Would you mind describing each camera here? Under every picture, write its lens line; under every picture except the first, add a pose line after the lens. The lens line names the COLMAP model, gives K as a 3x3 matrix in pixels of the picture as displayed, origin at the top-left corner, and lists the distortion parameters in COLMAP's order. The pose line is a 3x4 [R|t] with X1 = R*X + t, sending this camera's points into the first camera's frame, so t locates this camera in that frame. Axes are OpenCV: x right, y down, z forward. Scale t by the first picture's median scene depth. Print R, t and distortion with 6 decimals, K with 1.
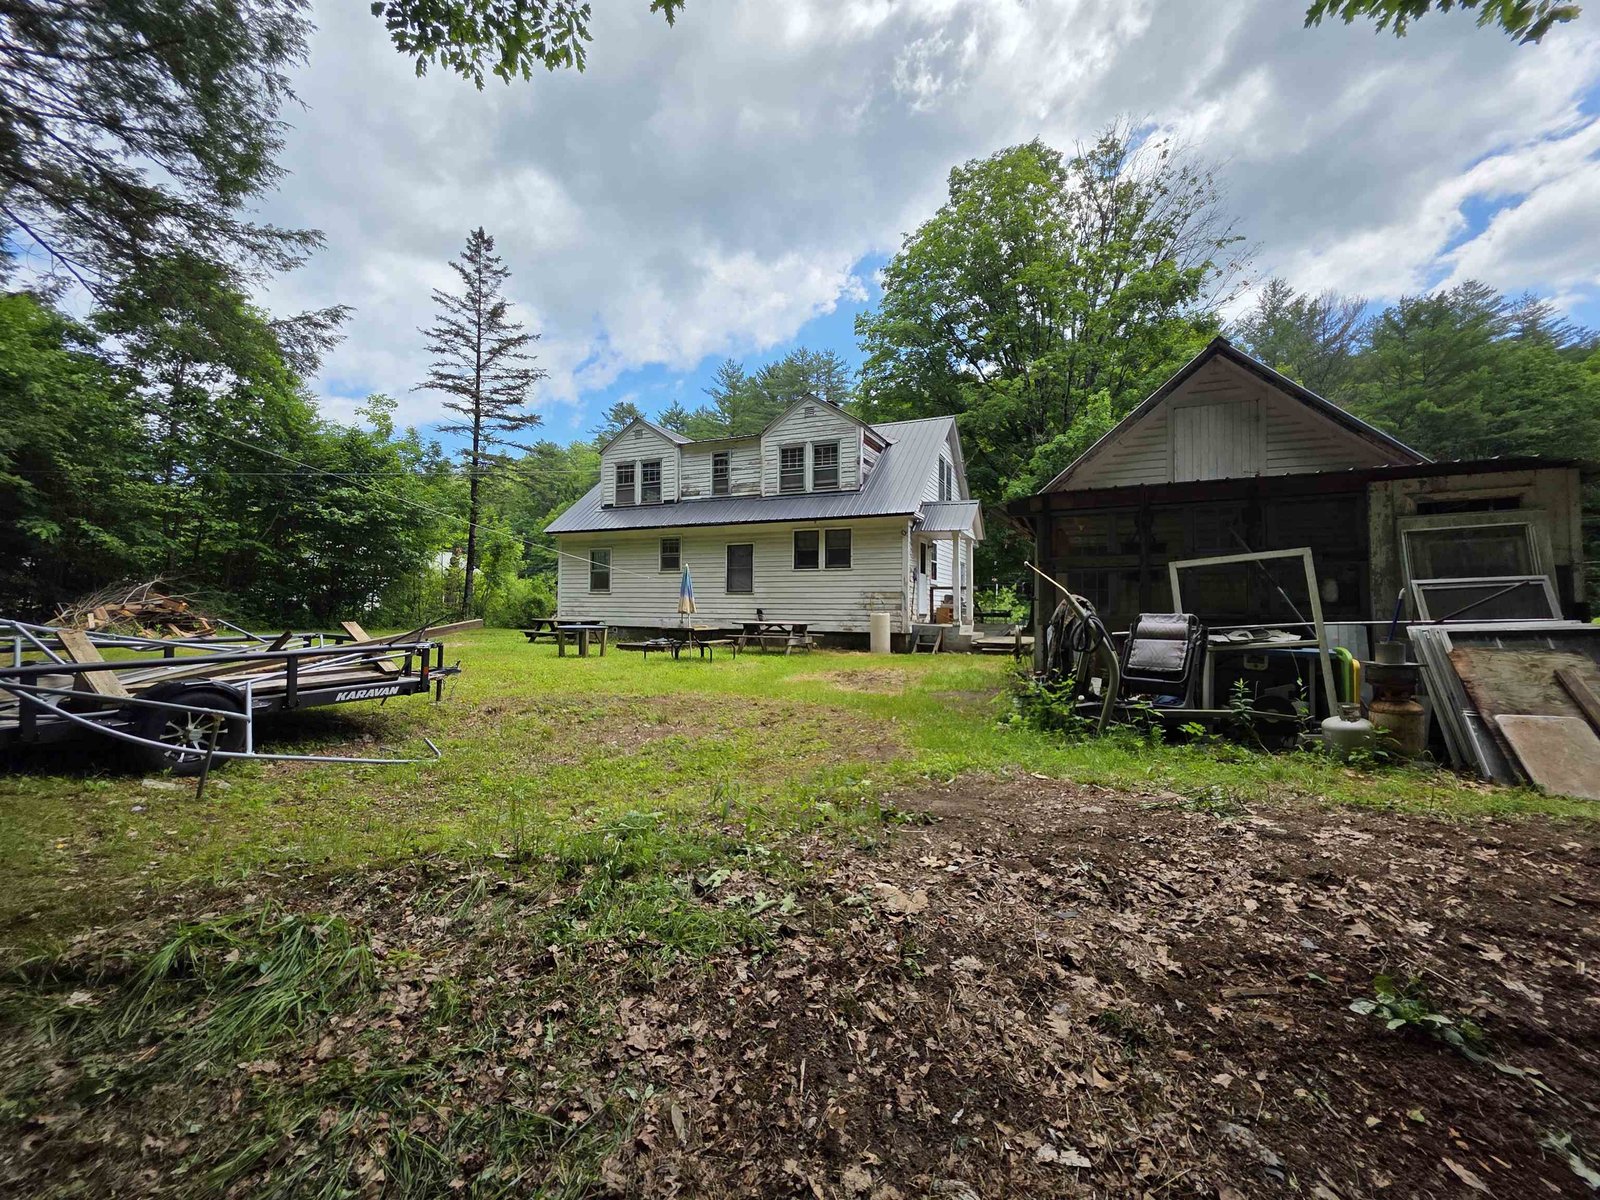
lens RADIAL K [[643.2, 0, 805.8], [0, 643.2, 606.7], [0, 0, 1]] dist [0.002191, 0.000332]
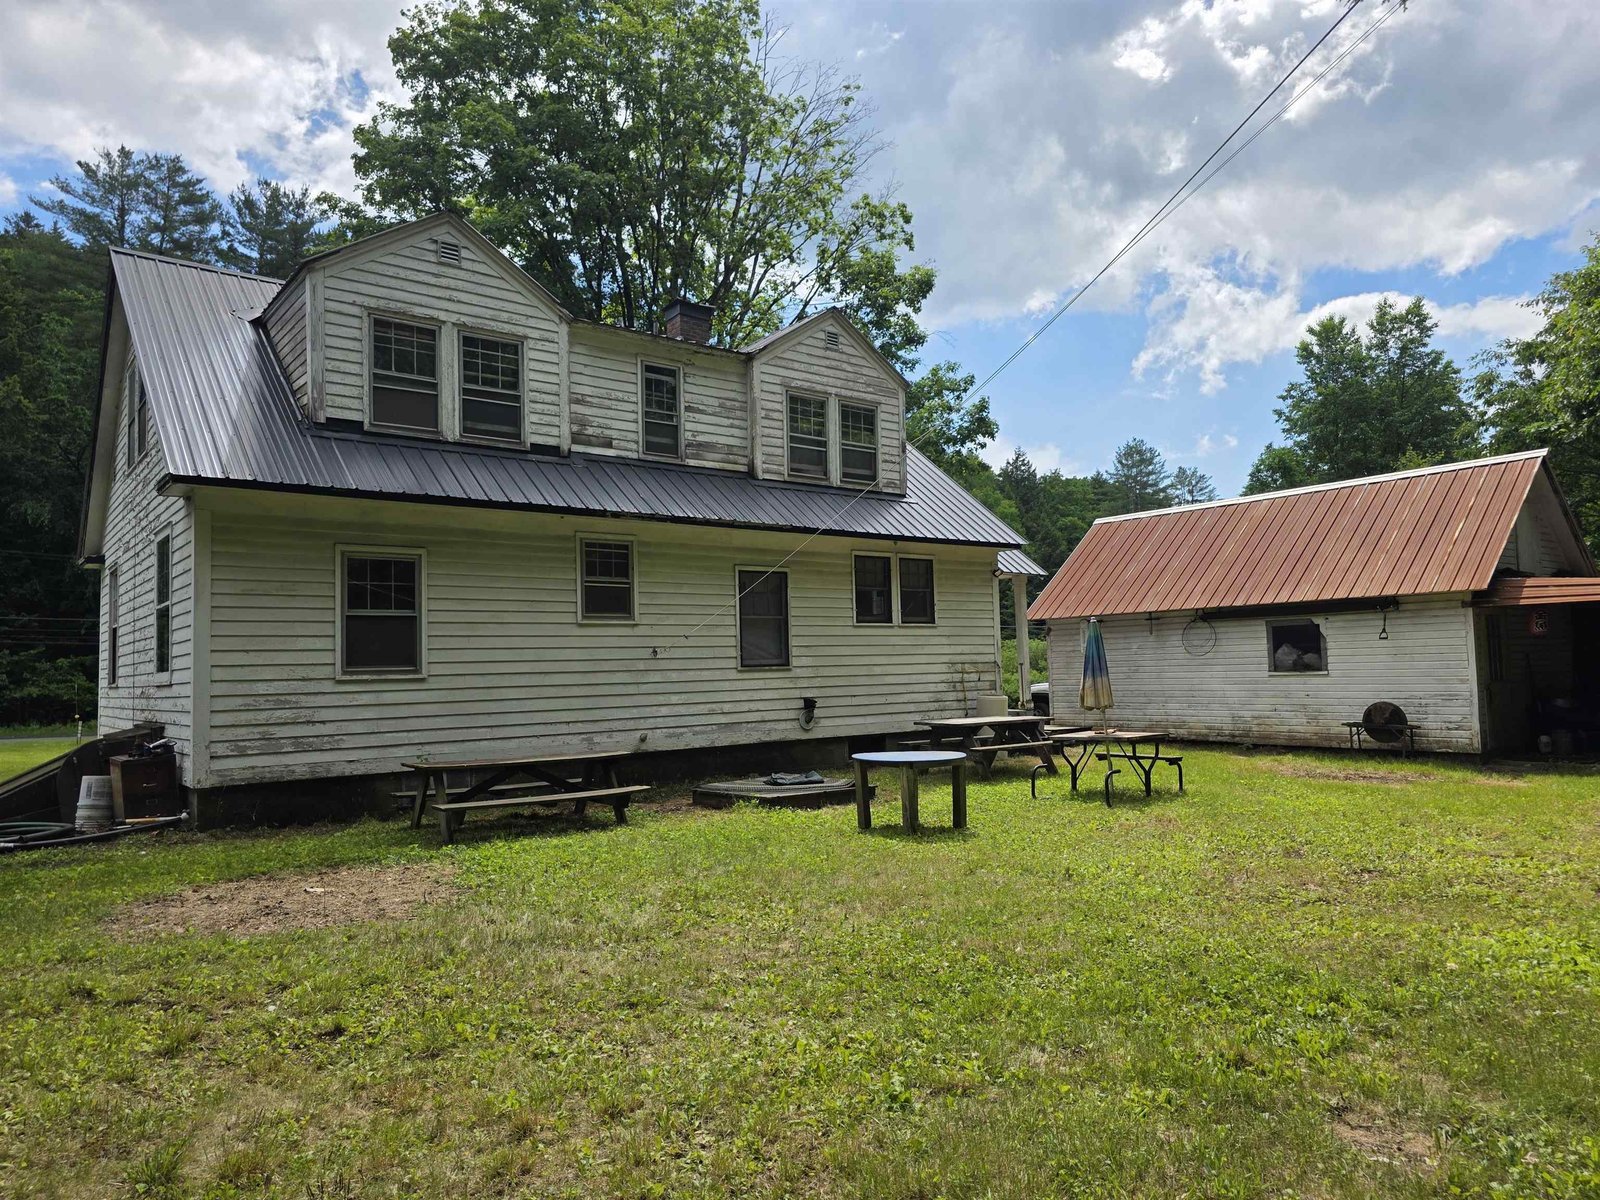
lens RADIAL K [[1072.7, 0, 826.0], [0, 1072.7, 619.0], [0, 0, 1]] dist [0.050894, -0.029747]
pose [[0.440428, 0.018396, 0.897599, -0.753469], [0.024825, 0.999158, -0.032659, -0.028806], [-0.897444, 0.036667, 0.439601, 0.547544]]
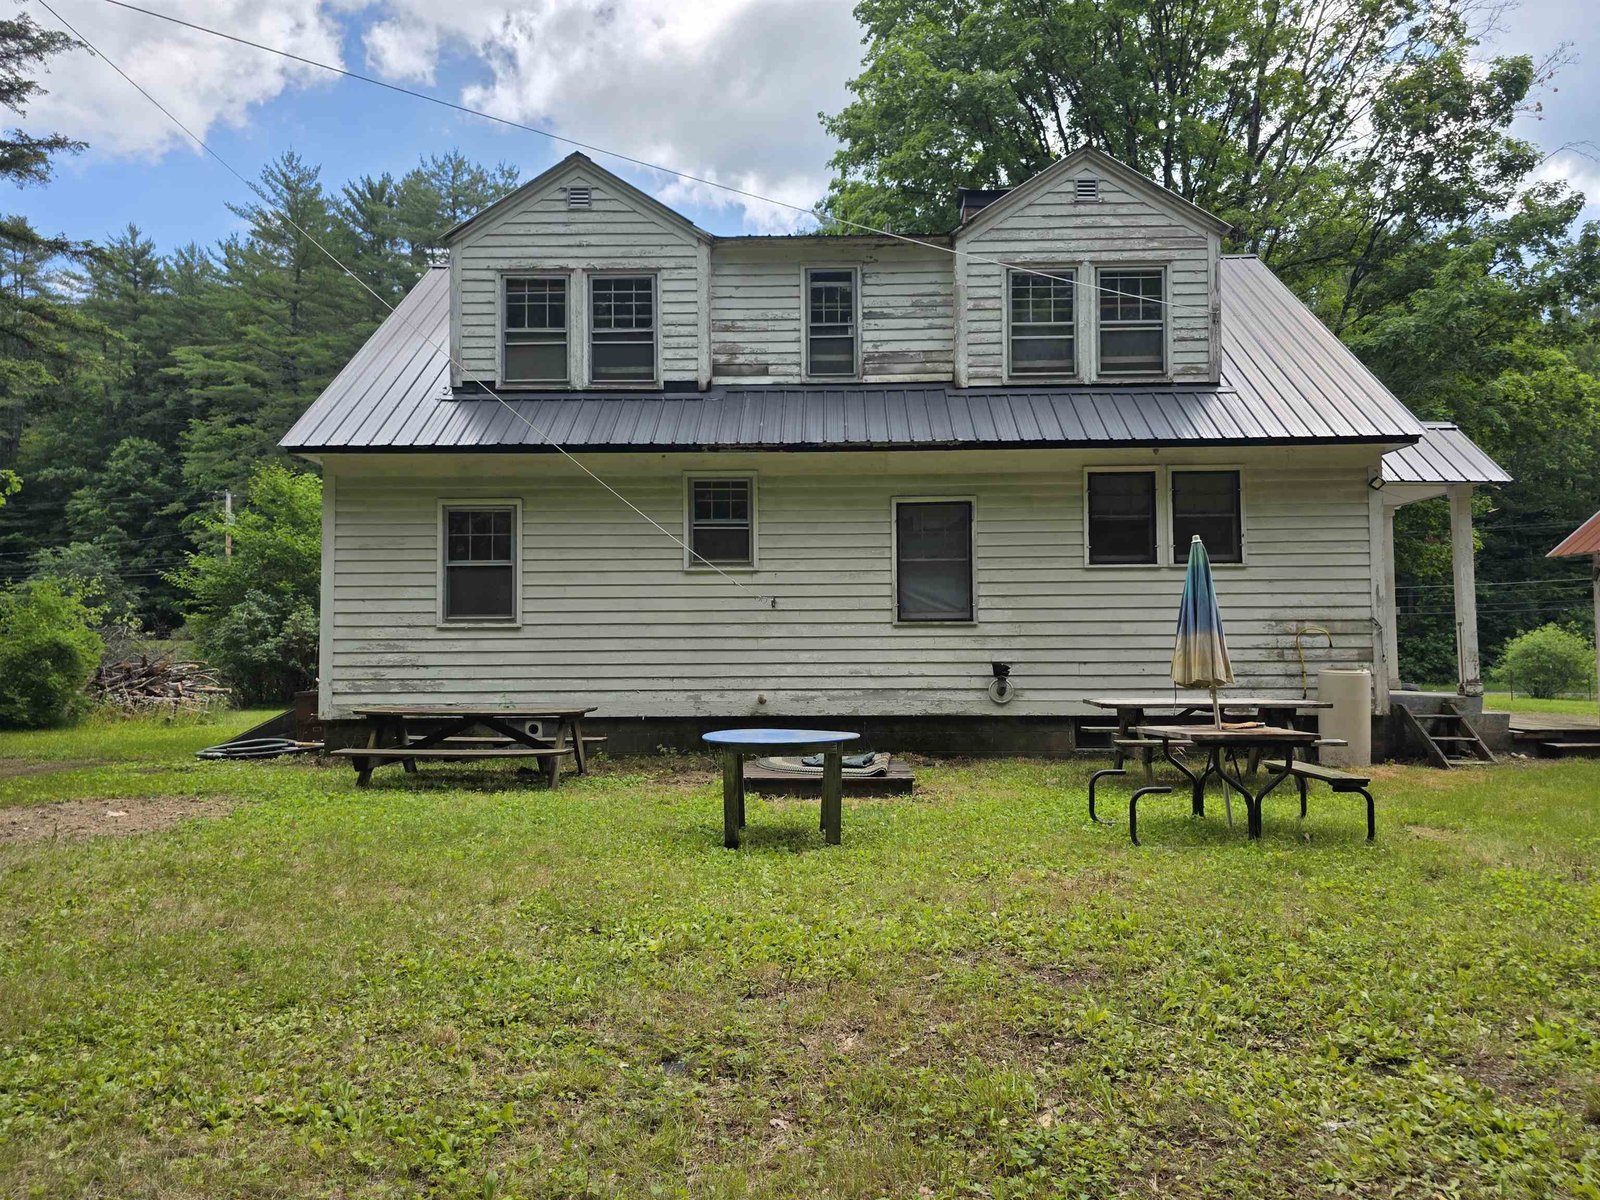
lens RADIAL K [[1072.7, 0, 807.9], [0, 1072.7, 609.0], [0, 0, 1]] dist [0.050894, -0.029747]
pose [[0.917246, -0.000108, 0.398322, -0.400863], [0.013787, 0.999409, -0.031479, -0.009915], [-0.398083, 0.034366, 0.916705, 0.394462]]
